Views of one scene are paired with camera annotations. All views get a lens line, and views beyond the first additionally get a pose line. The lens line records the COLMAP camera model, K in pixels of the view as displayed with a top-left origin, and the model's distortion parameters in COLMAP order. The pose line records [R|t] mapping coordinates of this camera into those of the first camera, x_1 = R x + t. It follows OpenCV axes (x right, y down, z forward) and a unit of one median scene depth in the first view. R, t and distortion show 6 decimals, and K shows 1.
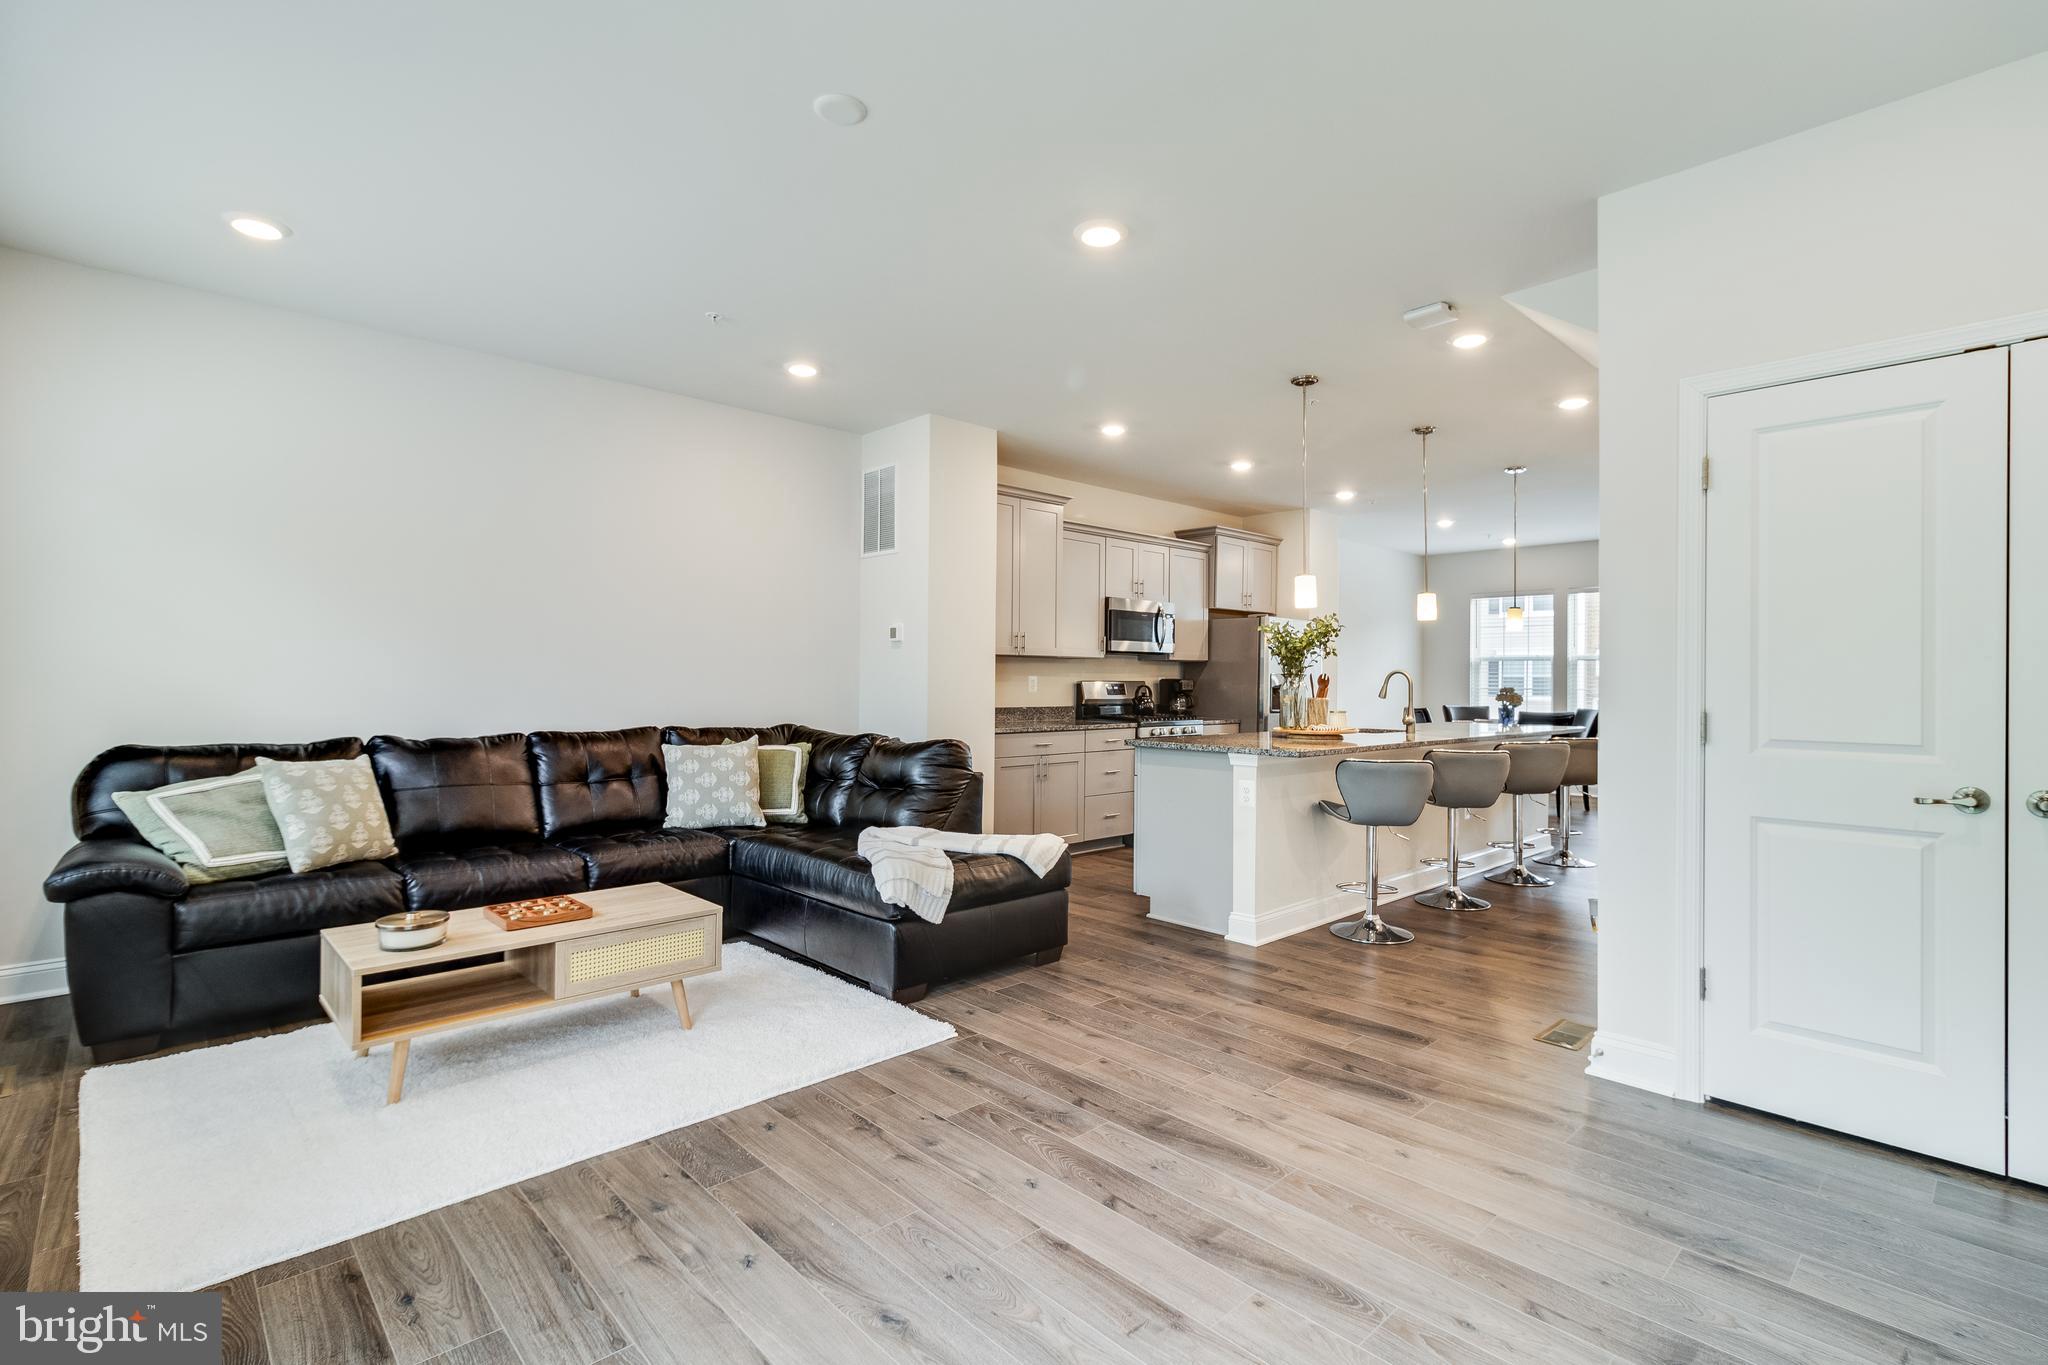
lens RADIAL K [[939.4, 0, 1029.7], [0, 939.4, 670.8], [0, 0, 1]] dist [0.006132, -0.002040]
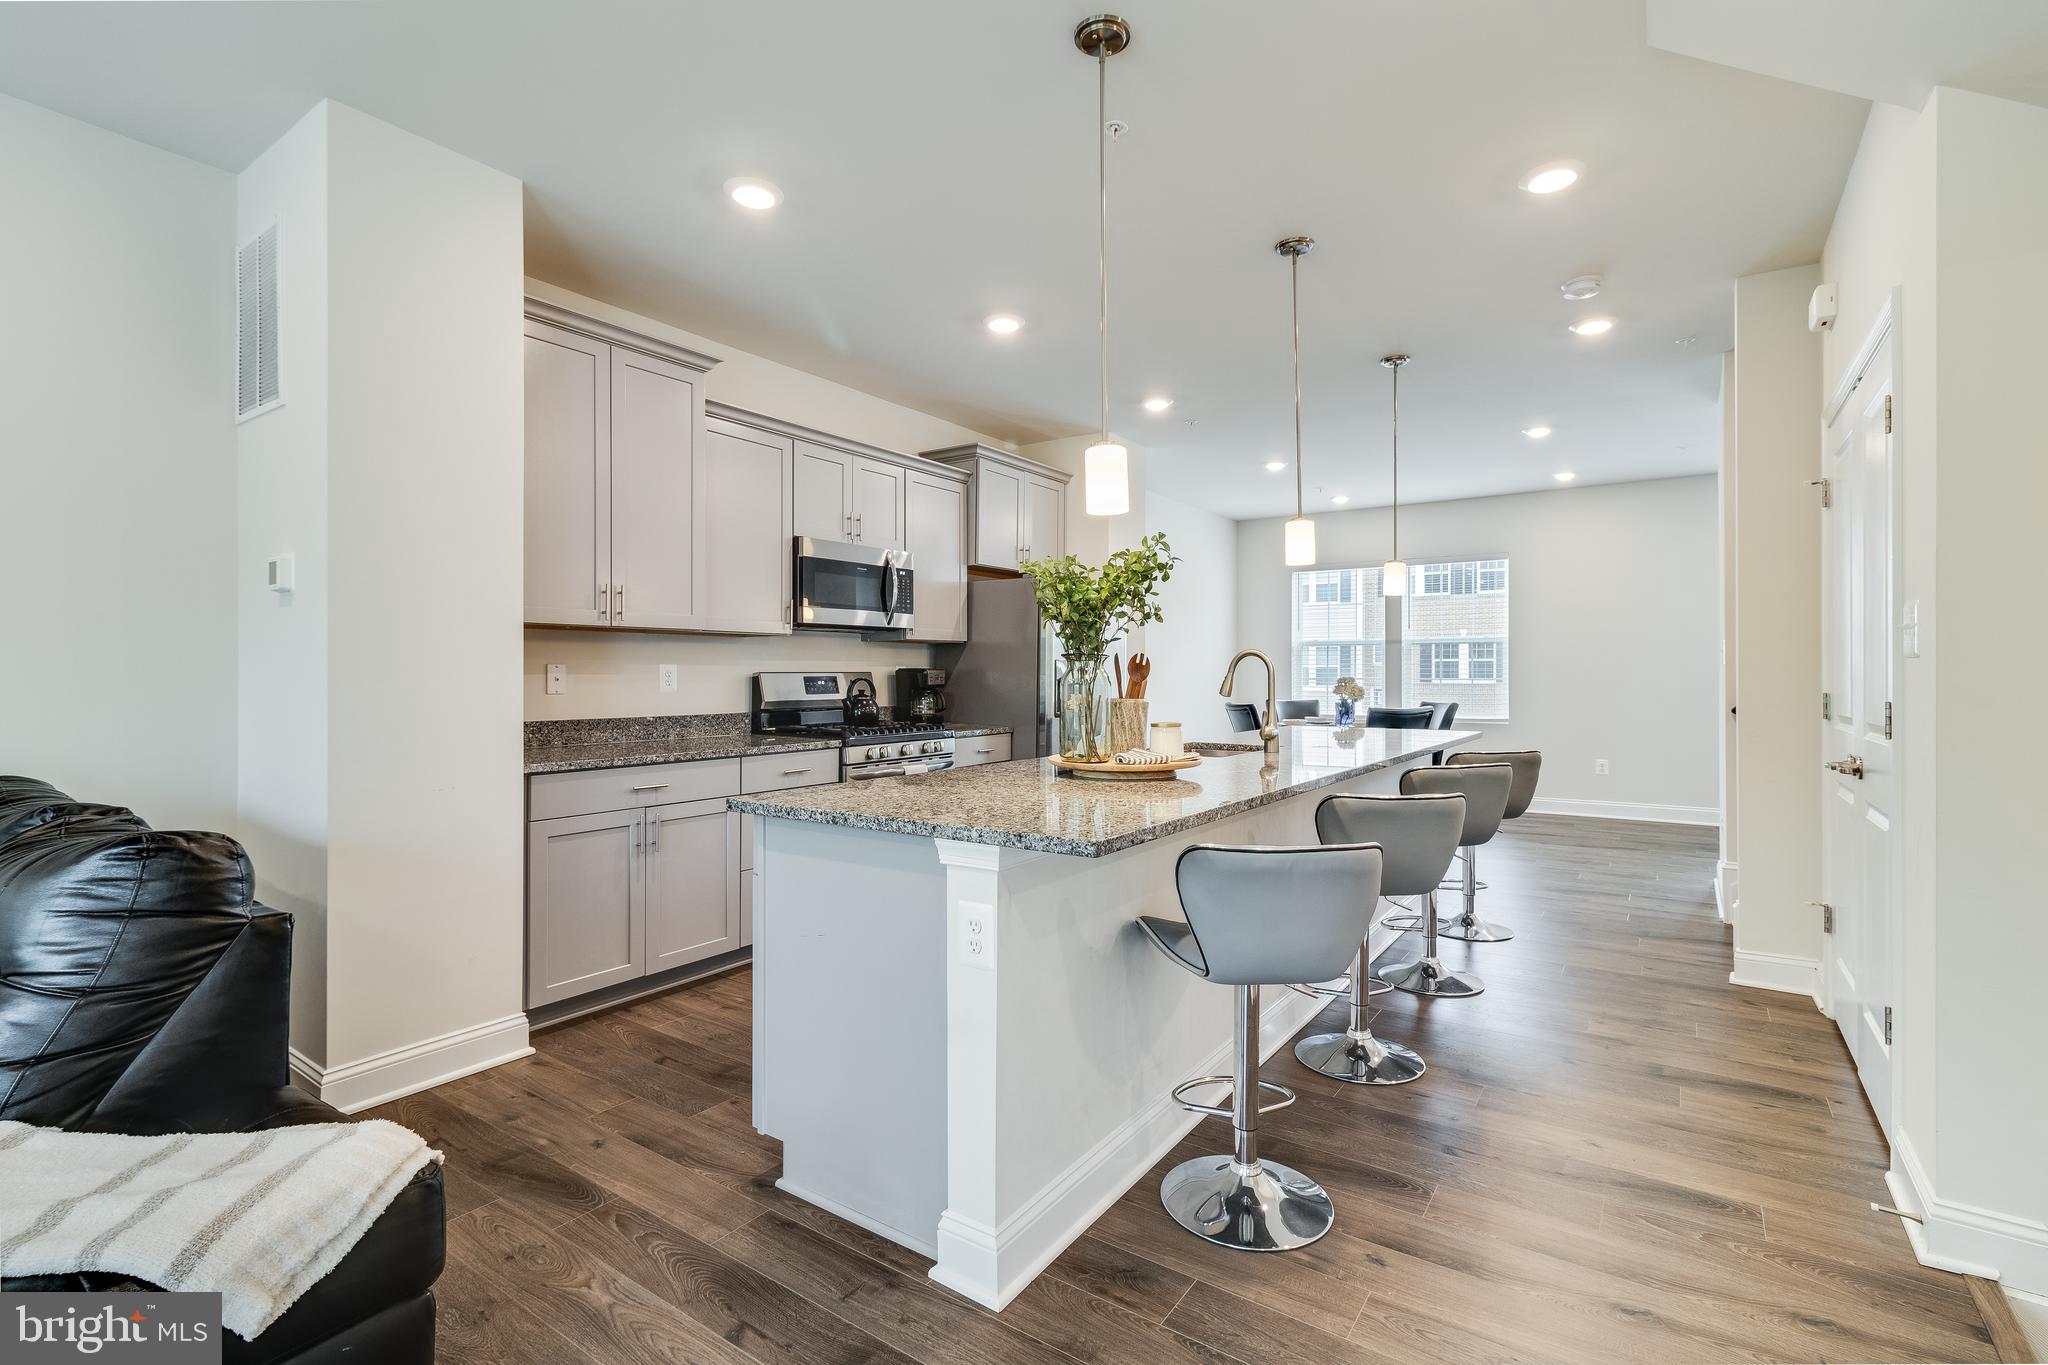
lens RADIAL K [[939.4, 0, 1027.4], [0, 939.4, 670.2], [0, 0, 1]] dist [0.006132, -0.002040]
pose [[0.978606, -0.007430, 0.205609, 0.142167], [0.006107, 0.999956, 0.007070, 0.008526], [-0.205652, -0.005663, 0.978609, 0.495826]]
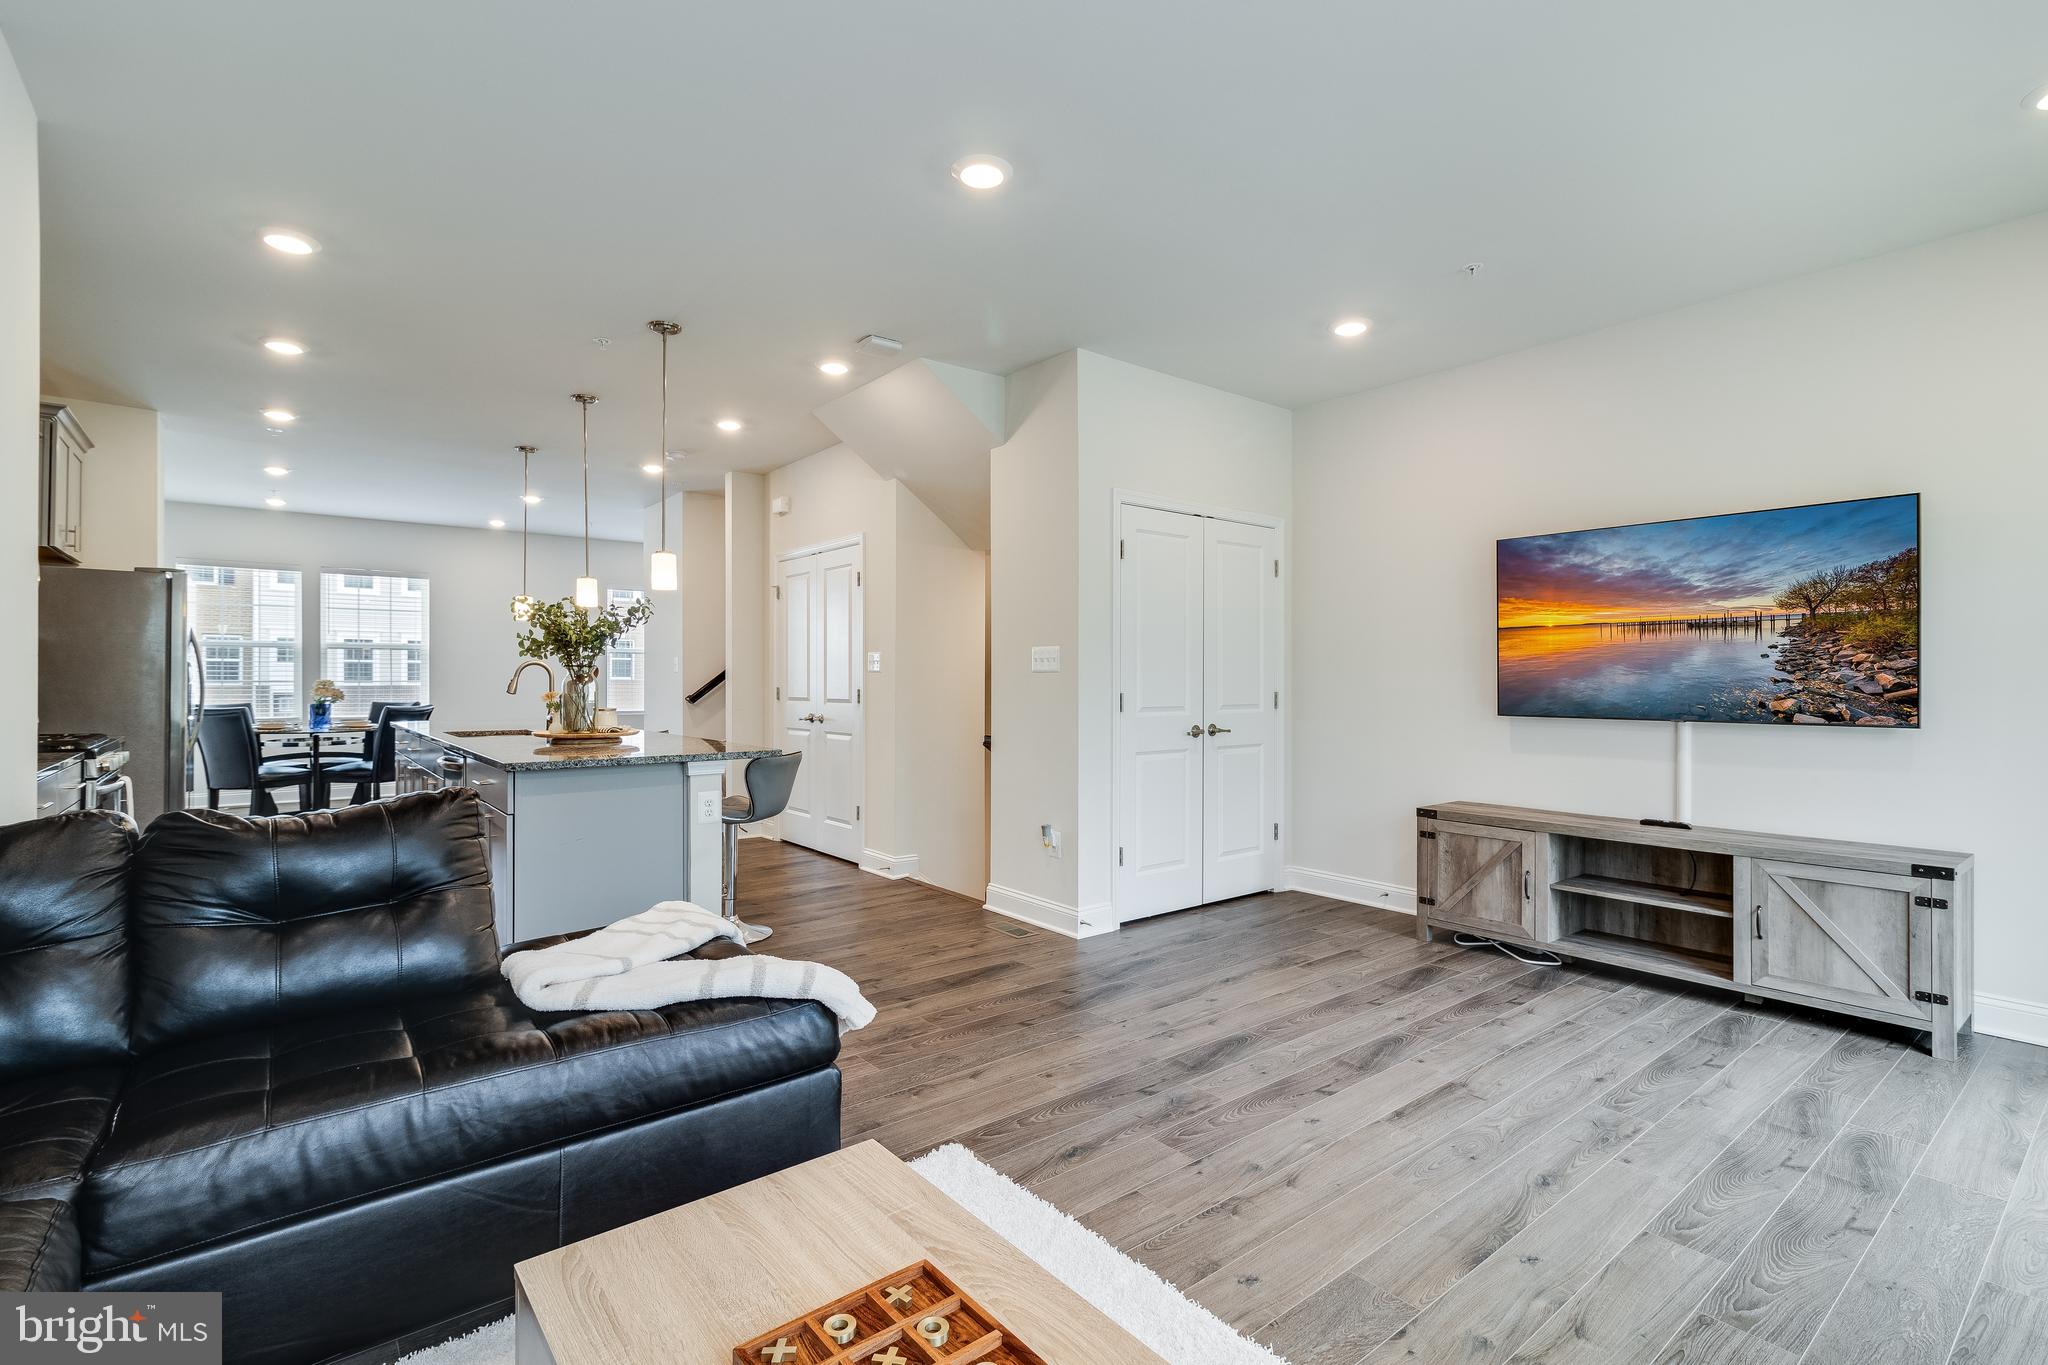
lens RADIAL K [[939.4, 0, 1017.0], [0, 939.4, 678.0], [0, 0, 1]] dist [0.006132, -0.002040]
pose [[0.089433, -0.007308, 0.995966, -0.503596], [-0.012382, 0.999888, 0.008448, 0.002443], [-0.995916, -0.013087, 0.089333, 0.548670]]
